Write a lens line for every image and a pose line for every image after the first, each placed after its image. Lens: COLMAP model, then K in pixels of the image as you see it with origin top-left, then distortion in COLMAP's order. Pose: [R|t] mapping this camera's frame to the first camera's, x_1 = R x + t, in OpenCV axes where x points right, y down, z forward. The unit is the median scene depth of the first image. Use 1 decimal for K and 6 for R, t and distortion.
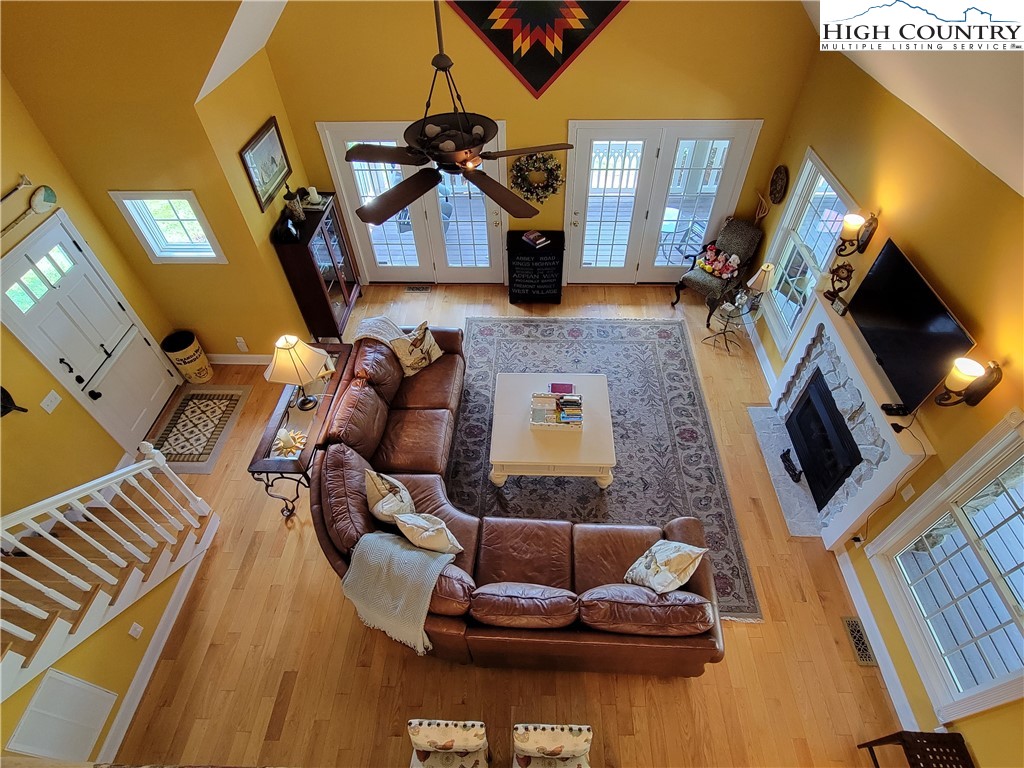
lens RADIAL K [[519.7, 0, 522.3], [0, 519.7, 392.1], [0, 0, 1]] dist [-0.003450, -0.000281]
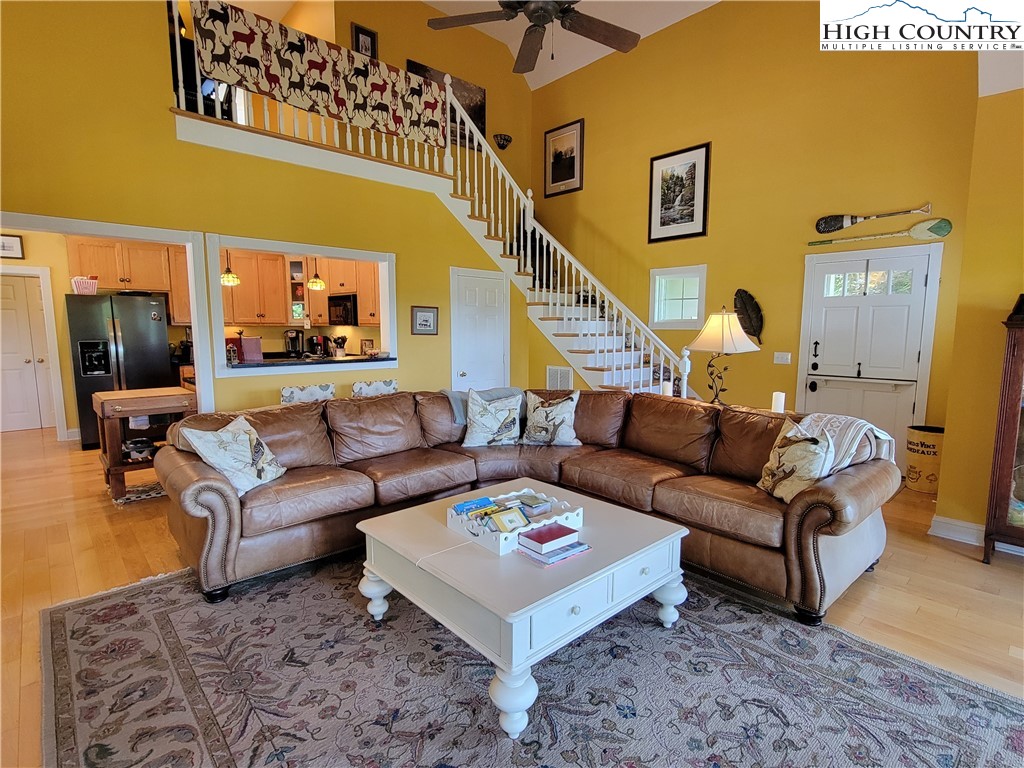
lens RADIAL K [[519.7, 0, 522.3], [0, 519.7, 392.1], [0, 0, 1]] dist [-0.003450, -0.000281]
pose [[-0.711541, 0.093622, -0.696380, 0.383772], [-0.519583, 0.597083, 0.611168, -0.329044], [0.473015, 0.796698, -0.376204, 1.078524]]
